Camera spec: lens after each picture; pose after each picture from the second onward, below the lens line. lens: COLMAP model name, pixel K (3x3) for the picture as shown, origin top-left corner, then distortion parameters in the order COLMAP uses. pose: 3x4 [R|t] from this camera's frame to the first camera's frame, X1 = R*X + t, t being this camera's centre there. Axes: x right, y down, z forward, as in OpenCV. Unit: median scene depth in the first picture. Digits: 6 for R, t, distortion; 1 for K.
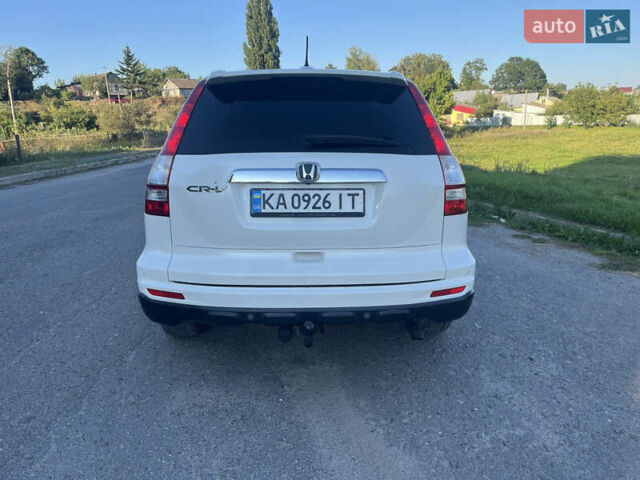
lens RADIAL K [[481.2, 0, 326.0], [0, 481.2, 243.9], [0, 0, 1]] dist [0.050653, -0.063777]
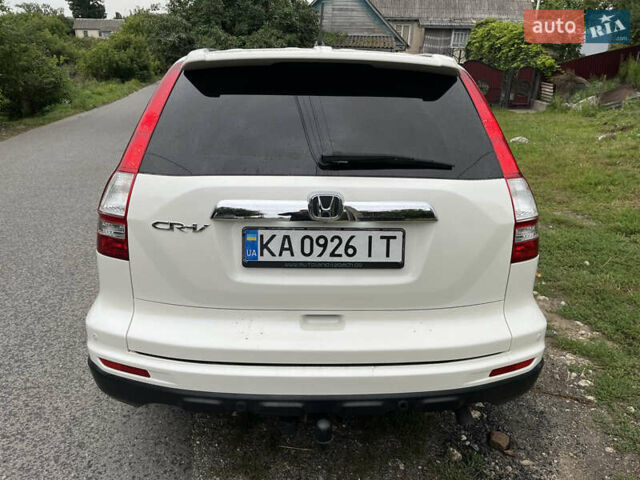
lens RADIAL K [[481.2, 0, 318.7], [0, 481.2, 241.4], [0, 0, 1]] dist [0.050653, -0.063777]
pose [[0.999864, 0.016112, 0.003533, -0.047771], [-0.016308, 0.997747, 0.065074, -0.140834], [-0.002476, -0.065122, 0.997874, 0.296041]]
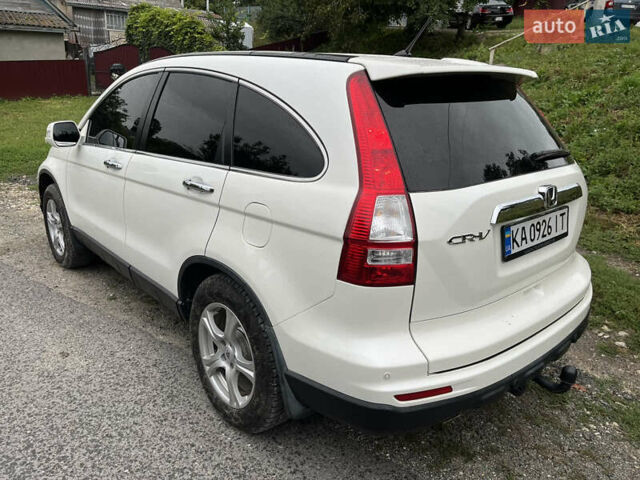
lens RADIAL K [[481.2, 0, 318.5], [0, 481.2, 246.2], [0, 0, 1]] dist [0.050653, -0.063777]
pose [[0.768802, -0.189435, 0.610785, -0.864052], [0.129937, 0.981467, 0.140850, -0.231543], [-0.626147, -0.028922, 0.779168, 0.575119]]
